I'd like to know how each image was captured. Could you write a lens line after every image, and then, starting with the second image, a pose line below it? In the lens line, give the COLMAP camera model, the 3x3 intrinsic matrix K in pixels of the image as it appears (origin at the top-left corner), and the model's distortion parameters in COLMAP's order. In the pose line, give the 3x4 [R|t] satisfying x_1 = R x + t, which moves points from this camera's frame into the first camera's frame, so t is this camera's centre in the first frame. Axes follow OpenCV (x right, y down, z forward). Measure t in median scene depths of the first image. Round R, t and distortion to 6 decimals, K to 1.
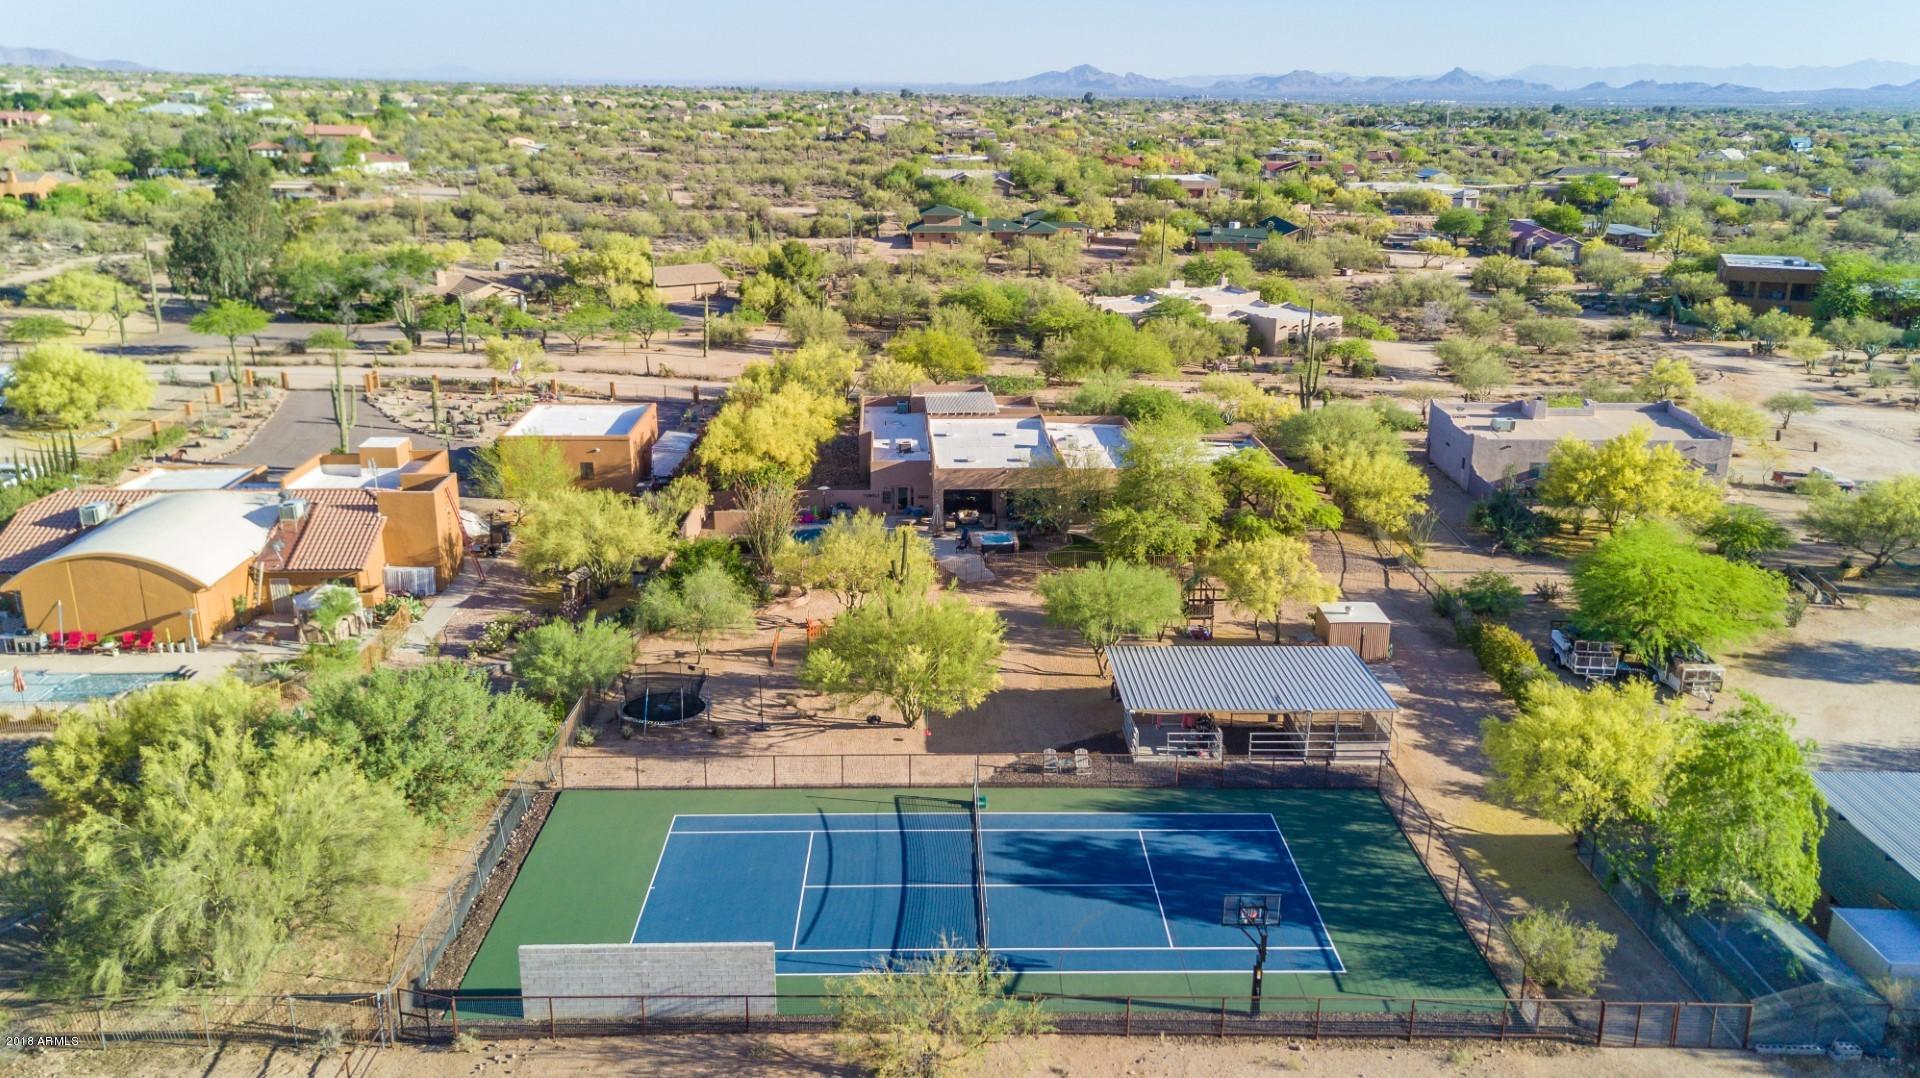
lens RADIAL K [[1455.1, 0, 975.1], [0, 1455.1, 535.6], [0, 0, 1]] dist [0.043937, 0.006255]
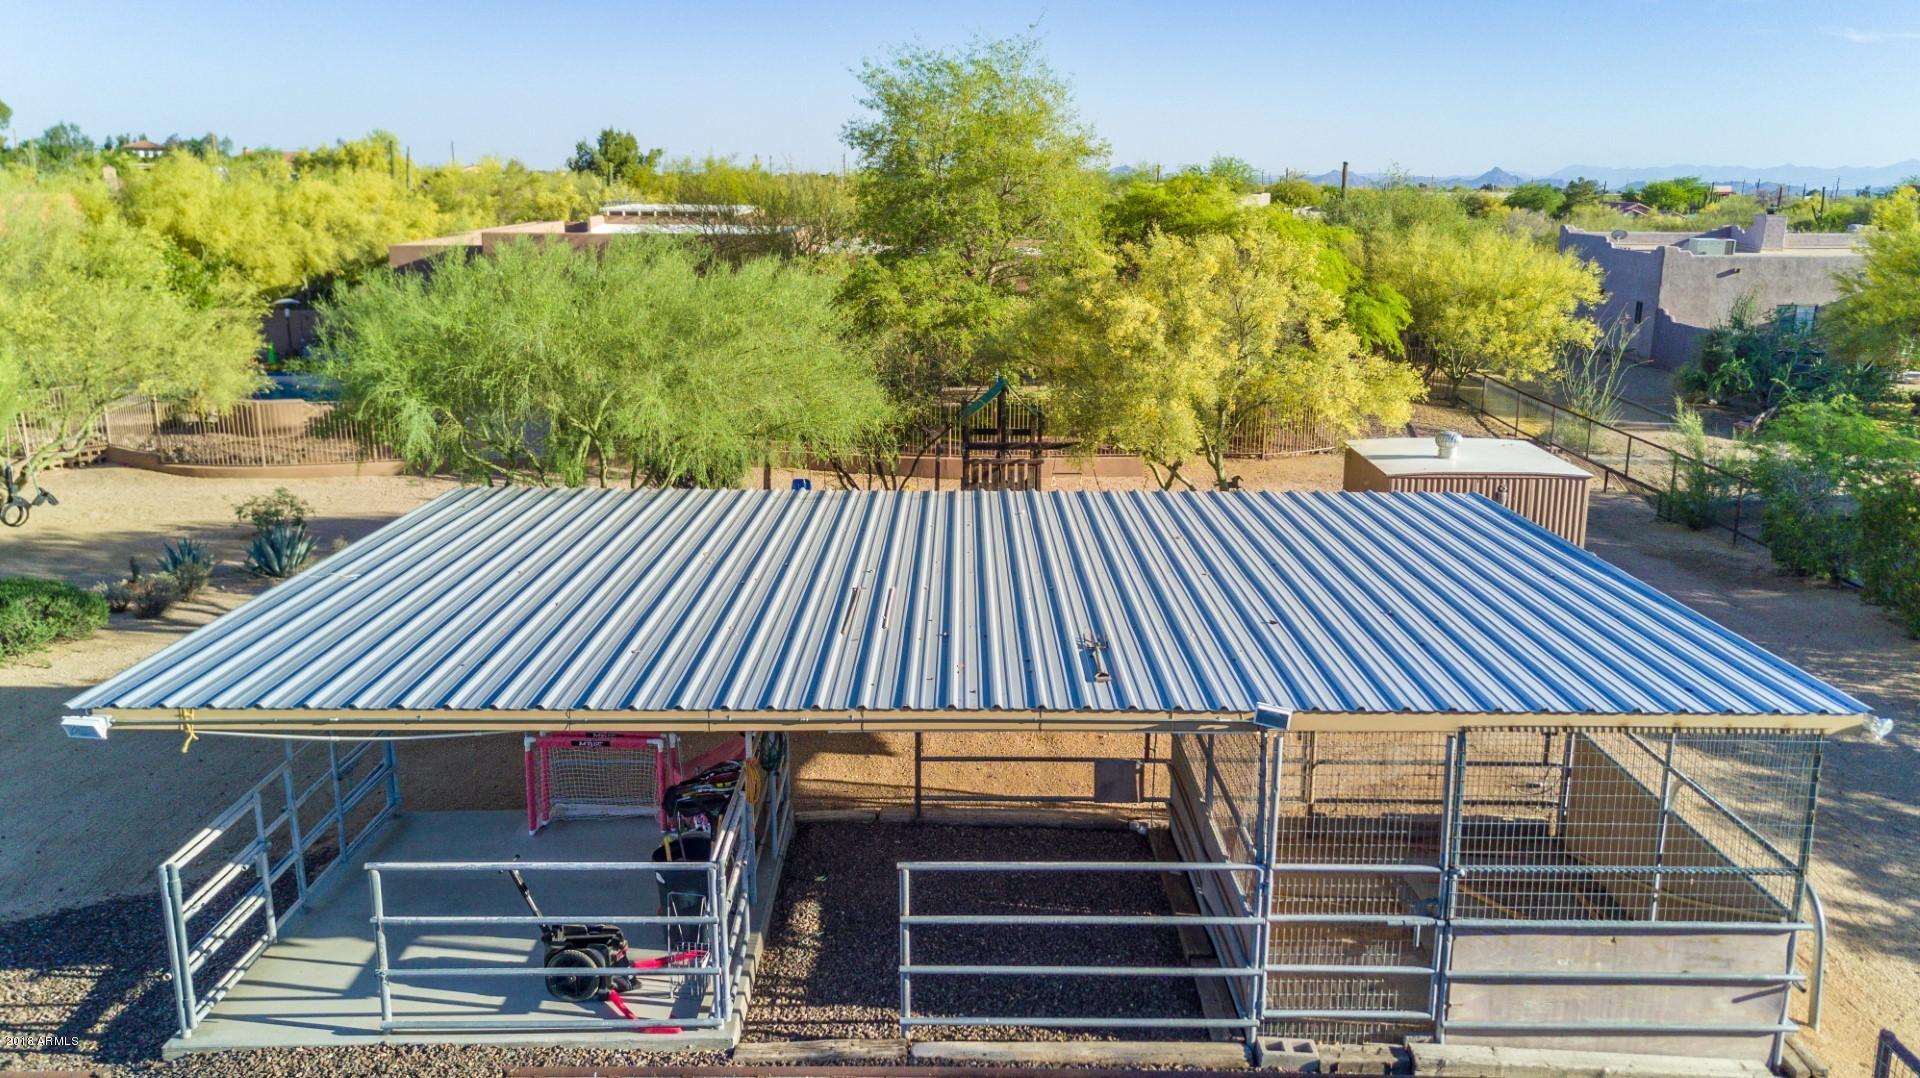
lens RADIAL K [[1455.1, 0, 975.1], [0, 1455.1, 535.6], [0, 0, 1]] dist [0.043937, 0.006255]
pose [[0.999622, 0.005225, -0.026994, 0.189832], [-0.006870, 0.998102, -0.061199, 0.103930], [0.026623, 0.061361, 0.997760, 0.797044]]
